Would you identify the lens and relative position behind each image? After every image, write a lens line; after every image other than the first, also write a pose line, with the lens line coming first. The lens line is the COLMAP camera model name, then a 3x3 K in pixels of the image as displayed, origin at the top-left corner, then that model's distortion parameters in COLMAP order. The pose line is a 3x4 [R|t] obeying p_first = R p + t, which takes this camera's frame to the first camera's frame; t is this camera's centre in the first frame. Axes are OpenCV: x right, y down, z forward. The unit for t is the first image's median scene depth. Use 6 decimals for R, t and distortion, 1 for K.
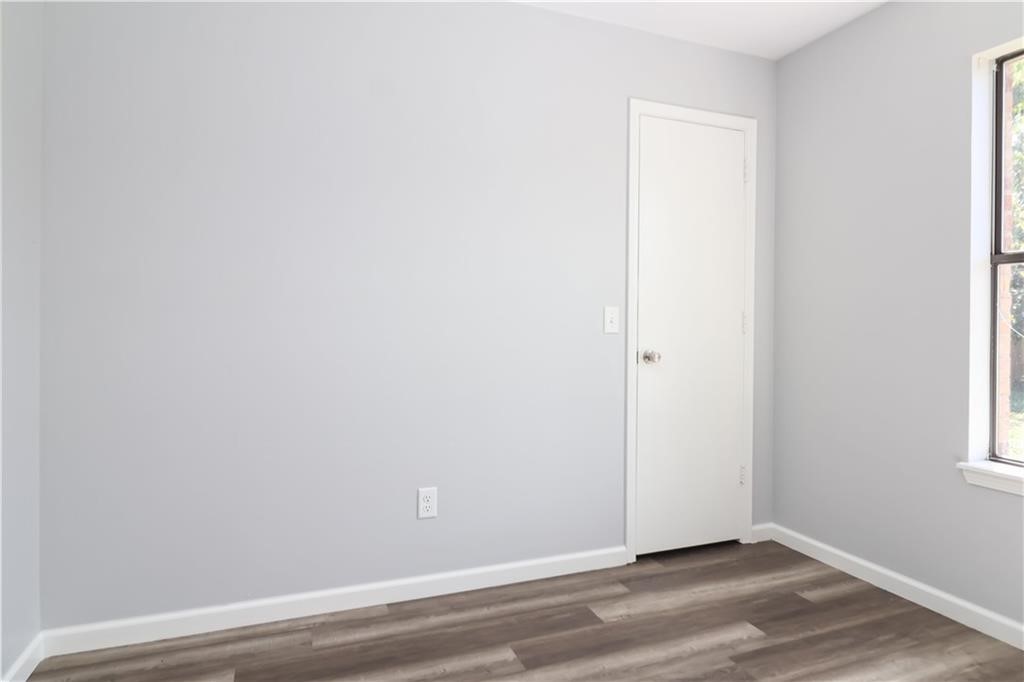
lens RADIAL K [[625.7, 0, 511.5], [0, 625.7, 331.2], [0, 0, 1]] dist [0.002415, -0.009147]
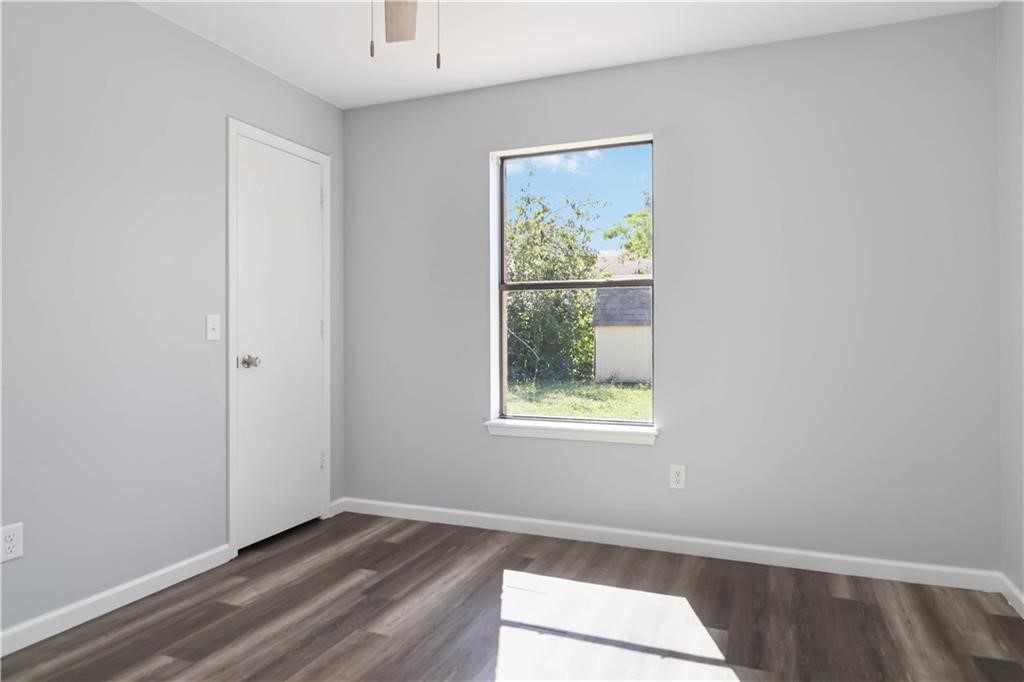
lens RADIAL K [[625.7, 0, 516.4], [0, 625.7, 335.7], [0, 0, 1]] dist [0.002415, -0.009147]
pose [[0.701763, -0.013185, 0.712289, -0.262274], [0.014758, 0.999883, 0.003969, -0.001210], [-0.712258, 0.007726, 0.701875, -0.094892]]
